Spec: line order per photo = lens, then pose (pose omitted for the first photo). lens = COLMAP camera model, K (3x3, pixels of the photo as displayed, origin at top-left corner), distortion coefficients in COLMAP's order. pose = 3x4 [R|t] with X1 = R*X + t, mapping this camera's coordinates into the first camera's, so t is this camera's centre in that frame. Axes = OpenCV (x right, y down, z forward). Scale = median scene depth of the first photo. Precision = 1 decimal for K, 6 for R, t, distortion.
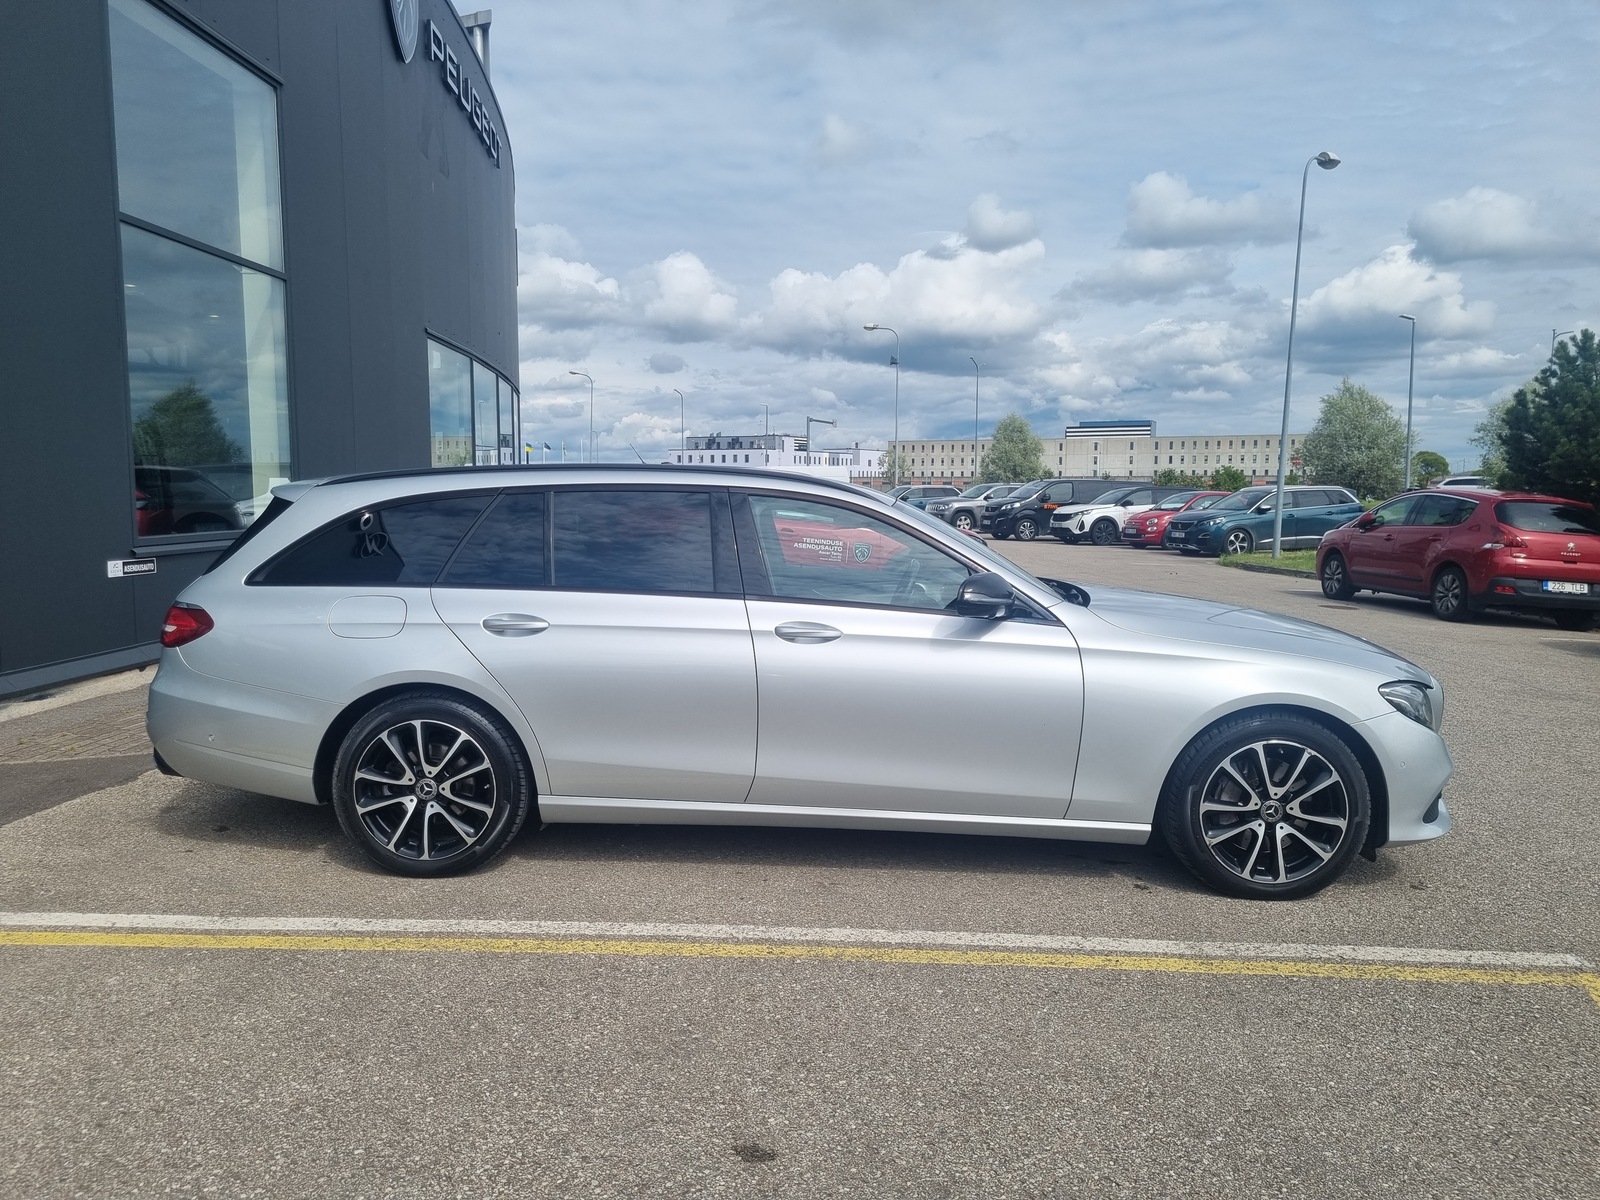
lens RADIAL K [[1165.1, 0, 800.0], [0, 1165.1, 600.0], [0, 0, 1]] dist [0.082269, -0.076883]
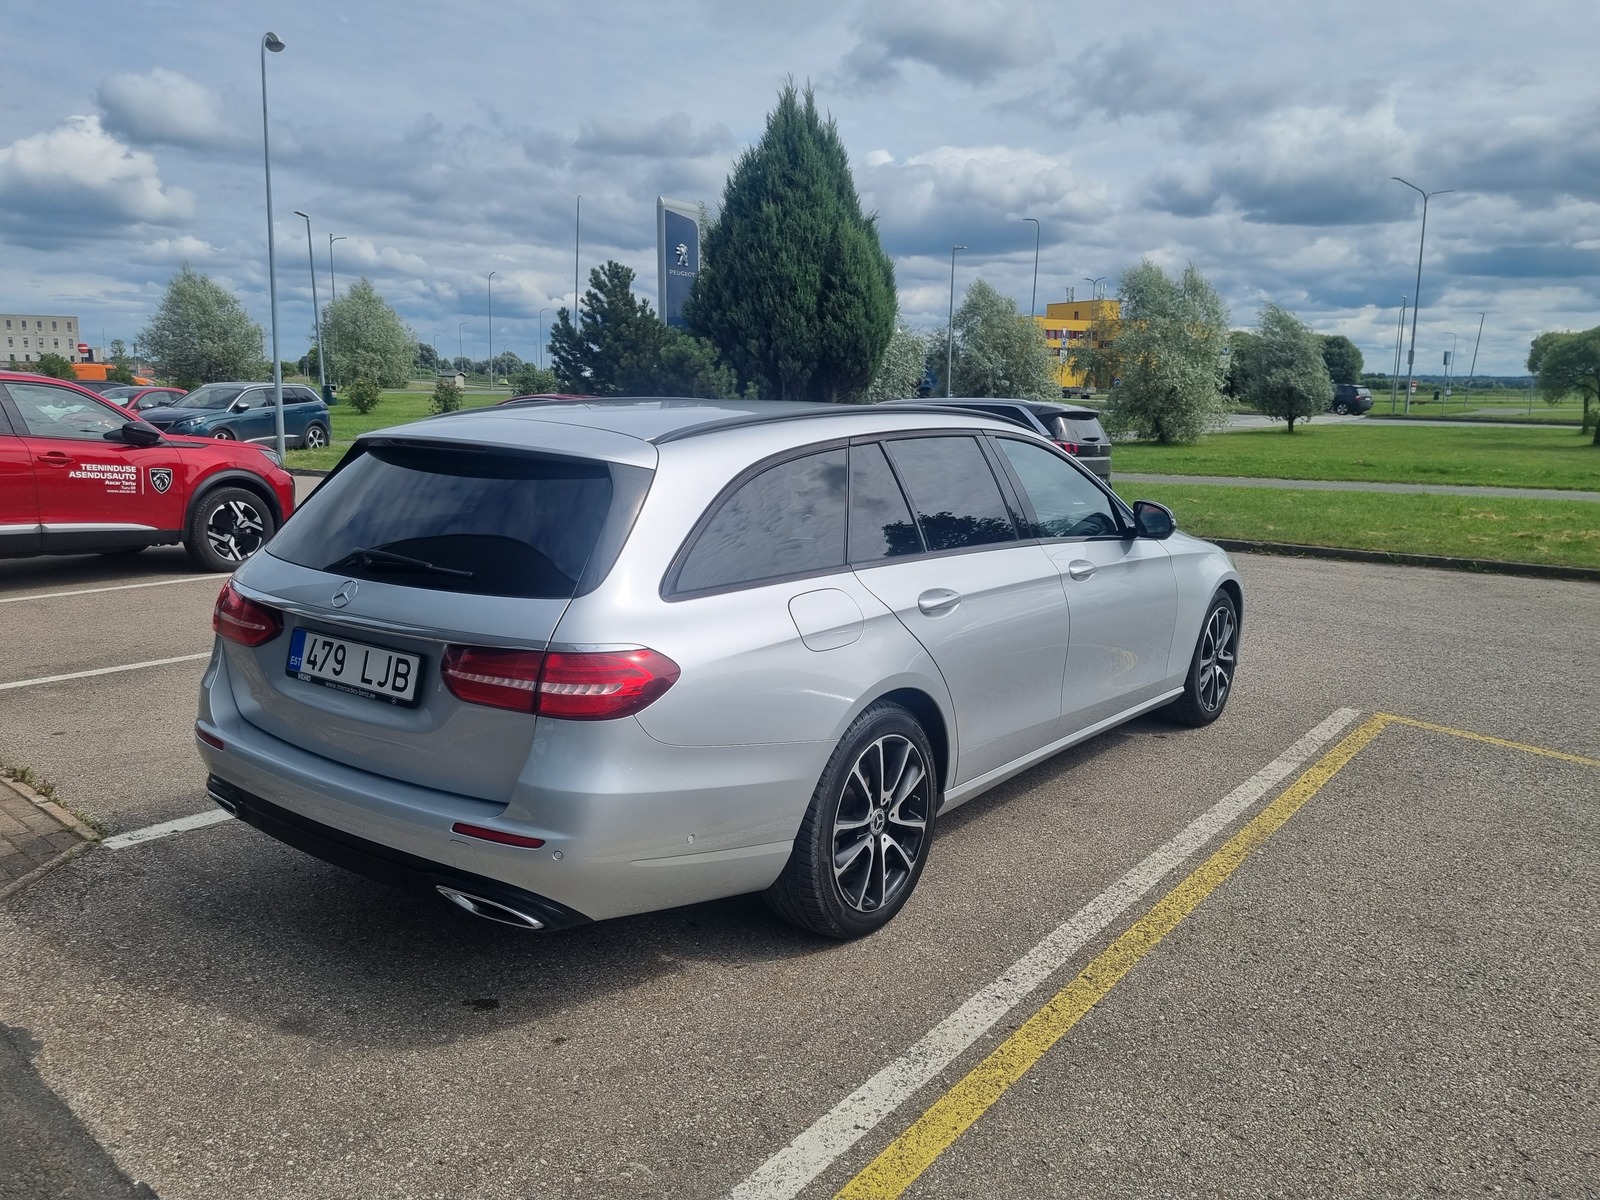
lens RADIAL K [[1165.1, 0, 800.0], [0, 1165.1, 600.0], [0, 0, 1]] dist [0.082269, -0.076883]
pose [[0.588728, -0.139081, 0.796276, -1.074312], [0.066858, 0.990090, 0.123501, -0.101101], [-0.805561, -0.019471, 0.592192, 0.641156]]
